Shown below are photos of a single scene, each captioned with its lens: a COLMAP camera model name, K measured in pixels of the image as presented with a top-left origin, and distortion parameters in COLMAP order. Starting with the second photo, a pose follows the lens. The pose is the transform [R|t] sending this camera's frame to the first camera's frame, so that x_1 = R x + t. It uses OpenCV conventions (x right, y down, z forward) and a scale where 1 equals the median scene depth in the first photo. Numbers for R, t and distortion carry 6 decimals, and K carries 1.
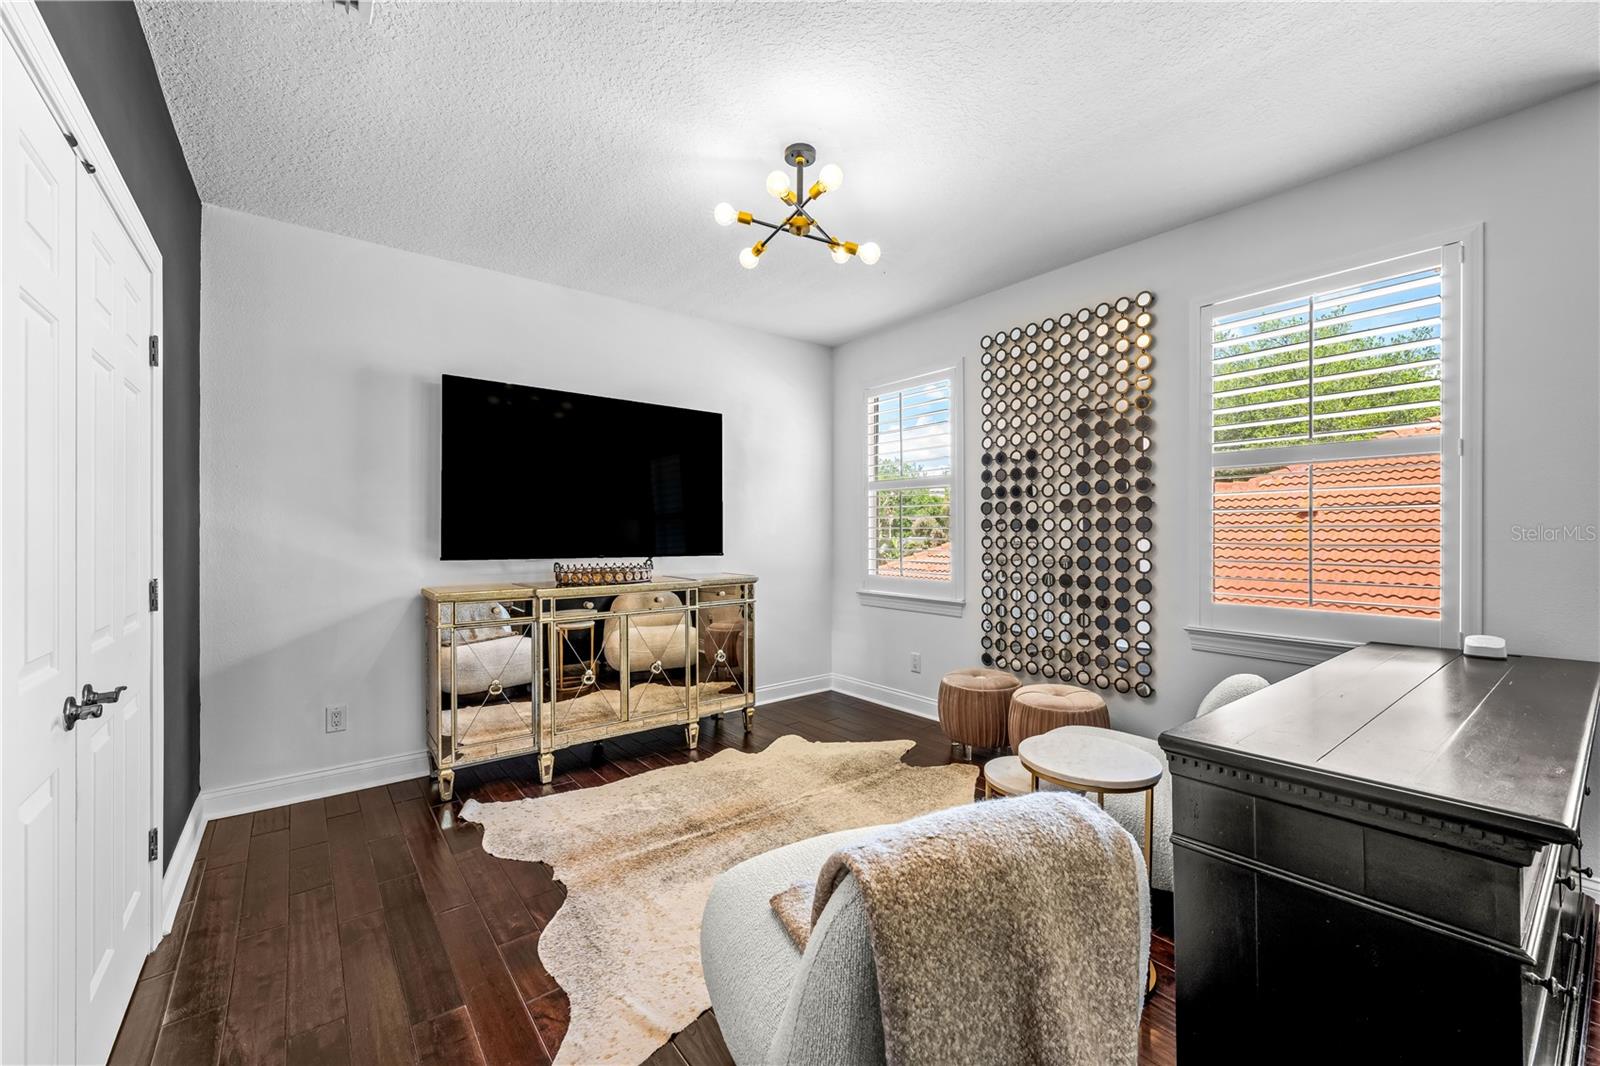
lens RADIAL K [[631.2, 0, 798.5], [0, 631.2, 532.1], [0, 0, 1]] dist [-0.001779, -0.000165]
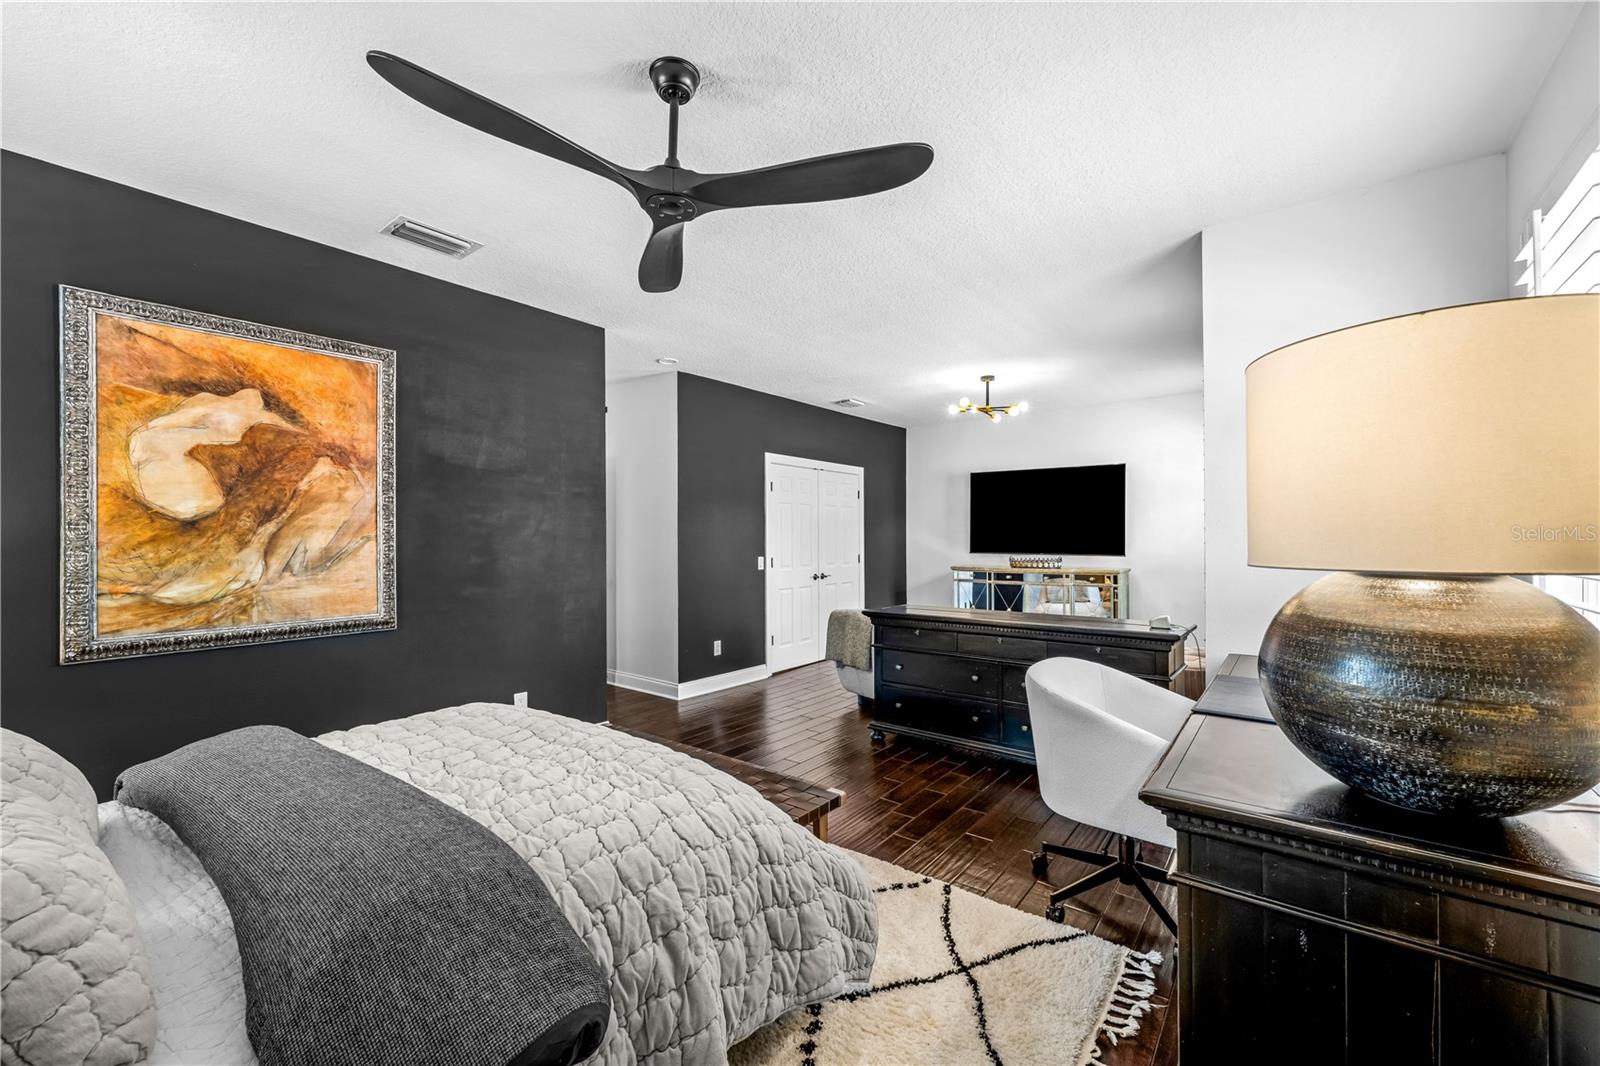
lens RADIAL K [[631.2, 0, 798.5], [0, 631.2, 532.1], [0, 0, 1]] dist [-0.001779, -0.000165]
pose [[0.226457, -0.004334, -0.974012, 1.517228], [0.001893, 0.999990, -0.004009, -0.023632], [0.974019, -0.000936, 0.226463, -0.138775]]
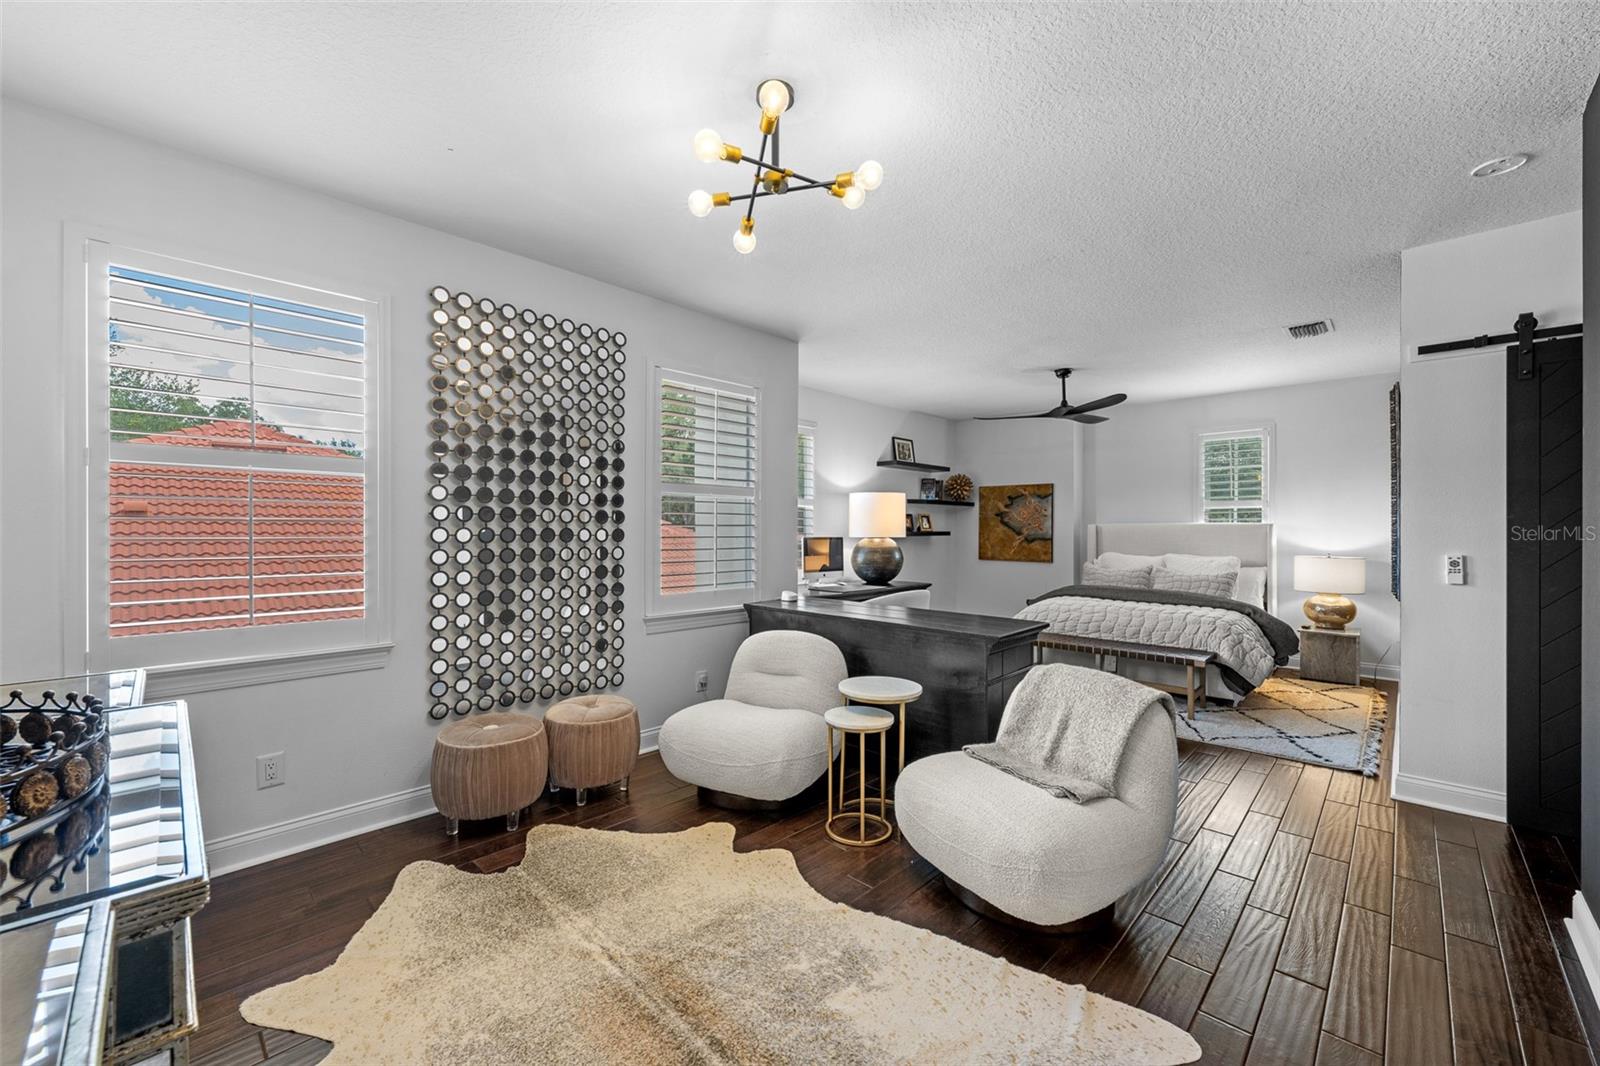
lens RADIAL K [[631.2, 0, 798.5], [0, 631.2, 532.1], [0, 0, 1]] dist [-0.001779, -0.000165]
pose [[-0.136529, -0.000982, 0.990636, -0.605174], [0.001535, 0.999998, 0.001203, -0.017176], [-0.990635, 0.001685, -0.136527, 0.793735]]
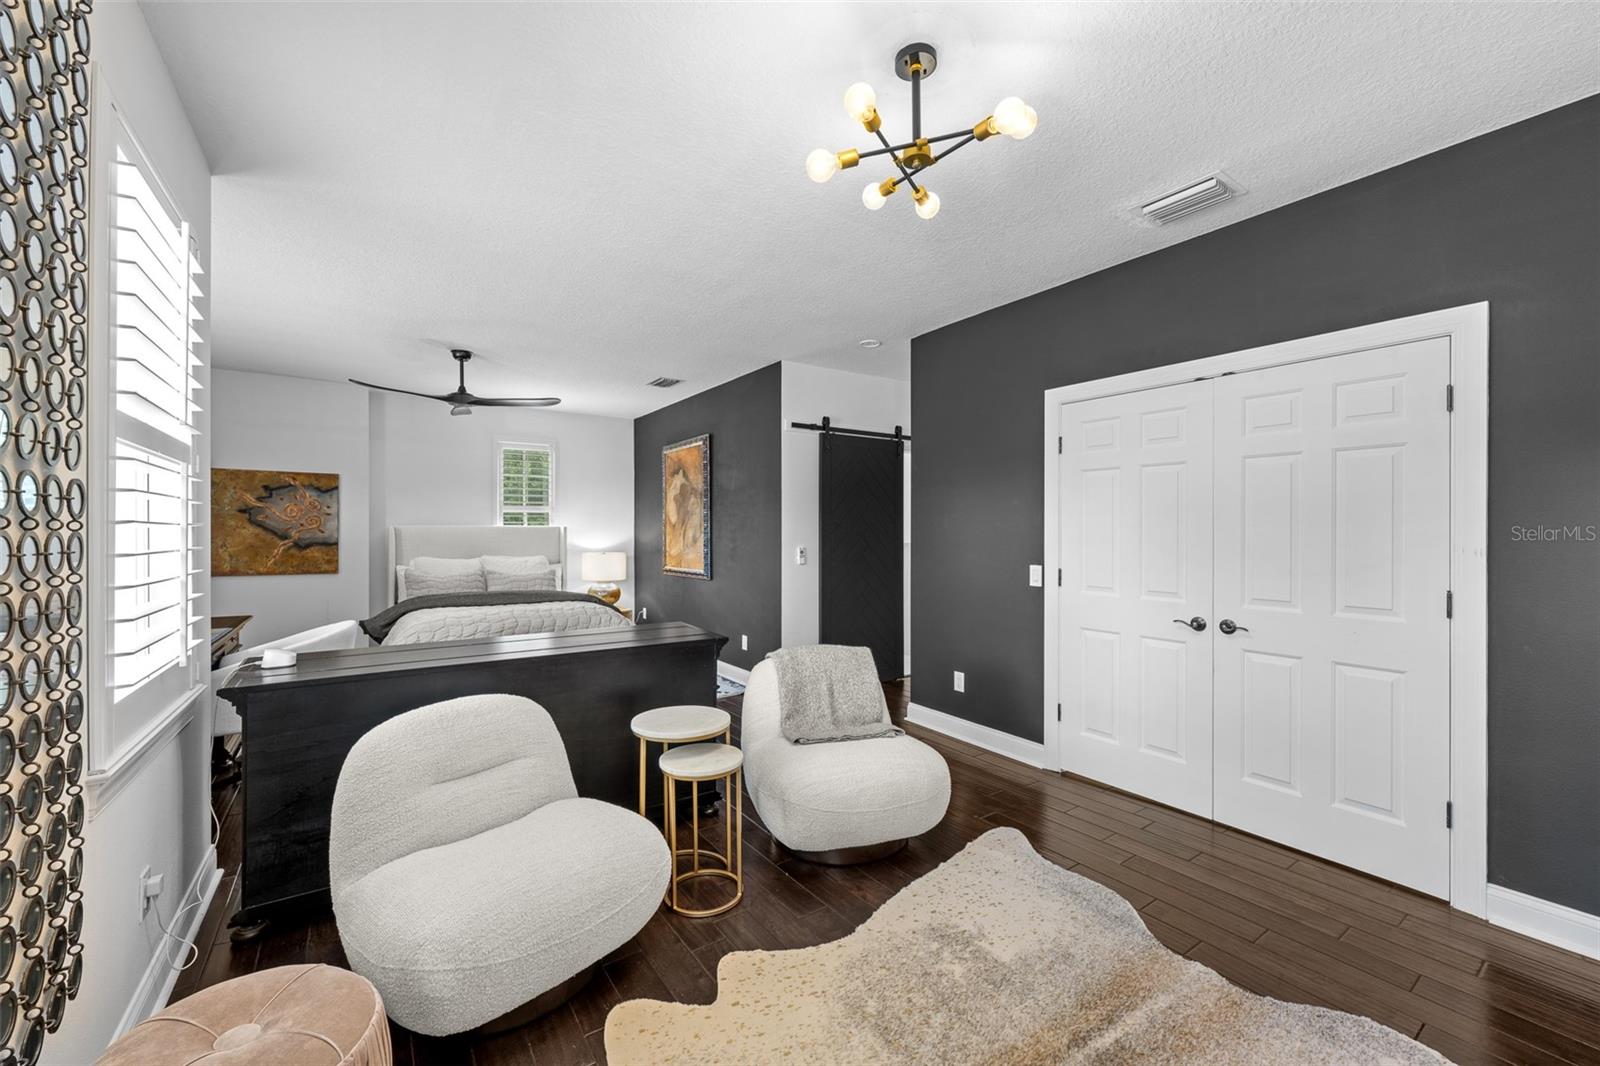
lens RADIAL K [[631.2, 0, 798.5], [0, 631.2, 532.1], [0, 0, 1]] dist [-0.001779, -0.000165]
pose [[-0.998025, 0.002243, 0.062775, 0.071777], [0.002358, 0.999996, 0.001760, -0.021669], [-0.062771, 0.001905, -0.998026, 1.296059]]
